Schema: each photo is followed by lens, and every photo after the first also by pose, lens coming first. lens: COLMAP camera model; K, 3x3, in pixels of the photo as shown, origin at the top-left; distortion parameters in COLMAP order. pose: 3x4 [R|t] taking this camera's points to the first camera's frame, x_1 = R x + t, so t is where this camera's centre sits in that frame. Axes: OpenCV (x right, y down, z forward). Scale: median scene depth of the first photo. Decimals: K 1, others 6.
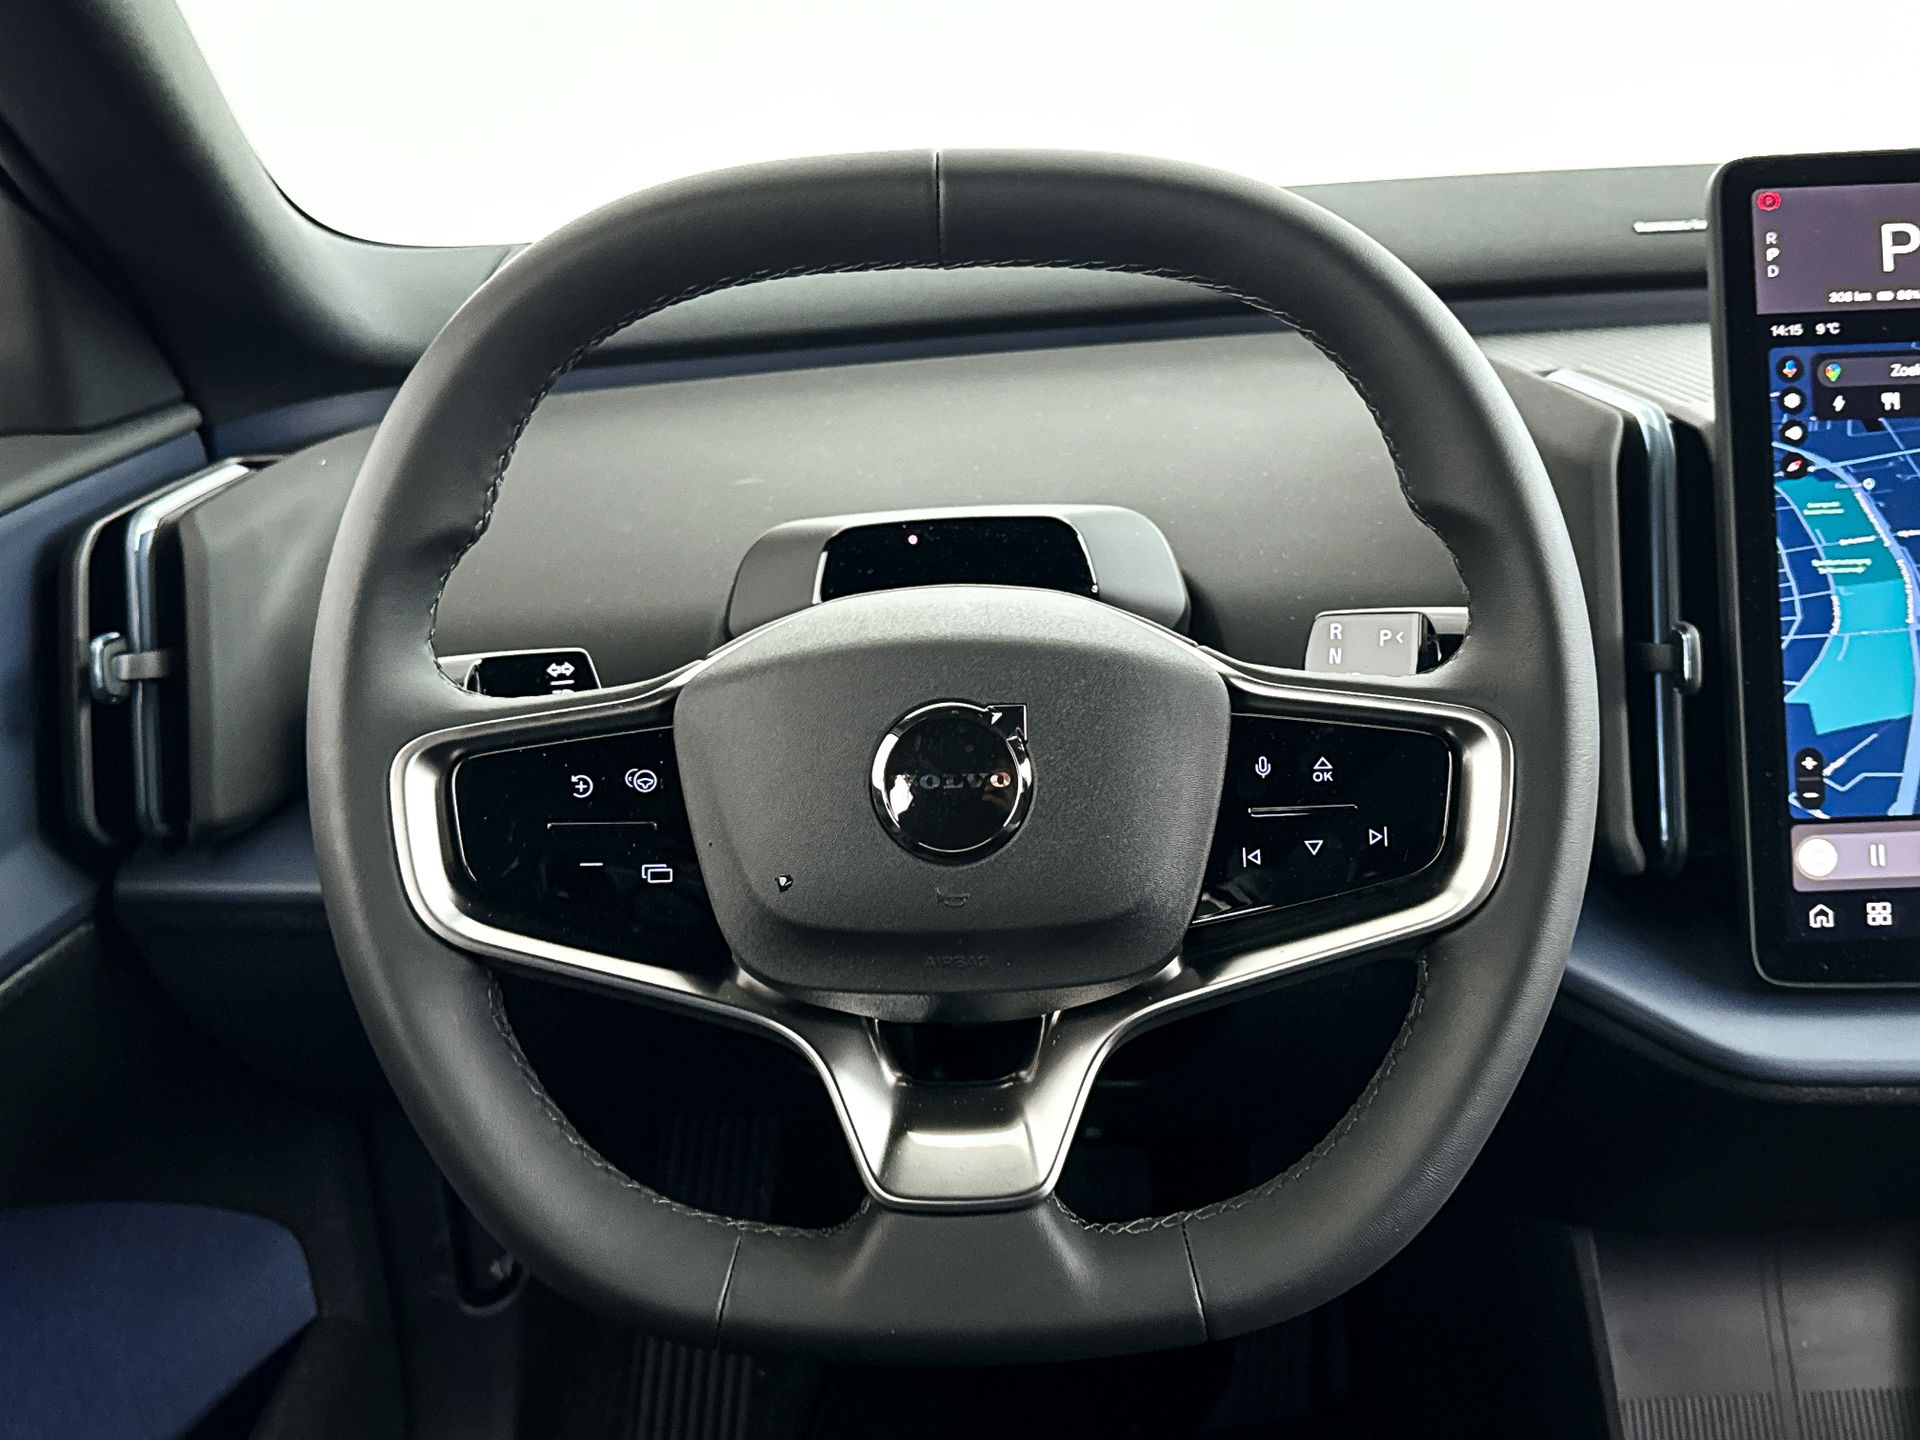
lens RADIAL K [[1942.7, 0, 960.0], [0, 1942.7, 720.0], [0, 0, 1]] dist [0.079046, -0.159861]
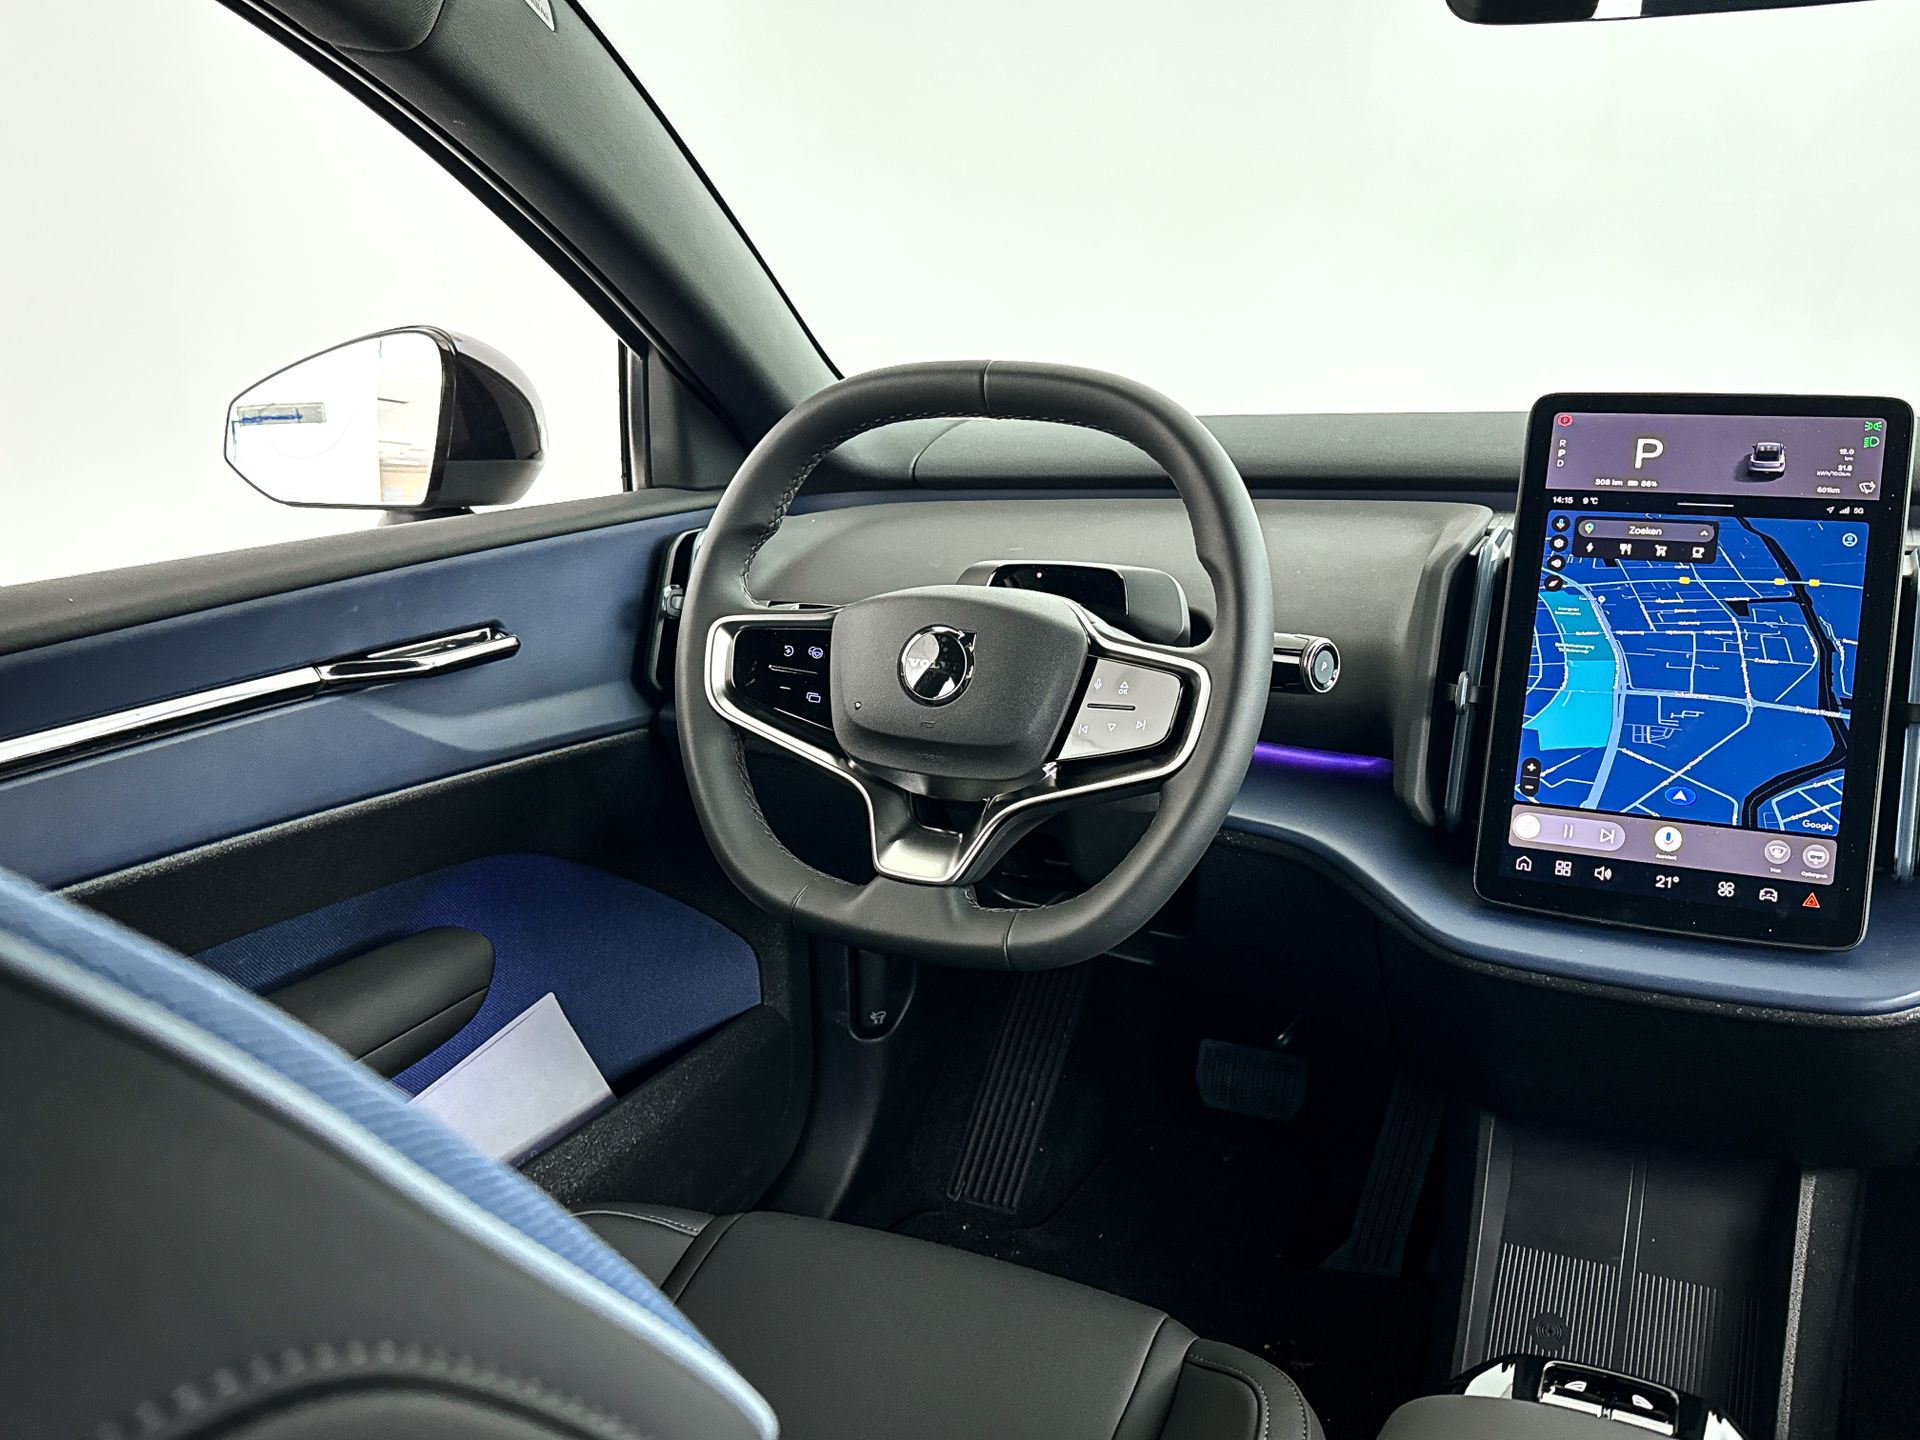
lens RADIAL K [[1624.4, 0, 960.0], [0, 1624.4, 720.0], [0, 0, 1]] dist [0.114313, -0.217335]
pose [[0.898905, 0.135859, -0.416549, 0.563952], [-0.170950, 0.984113, -0.047936, 0.126903], [0.403418, 0.114299, 0.907849, -0.397828]]
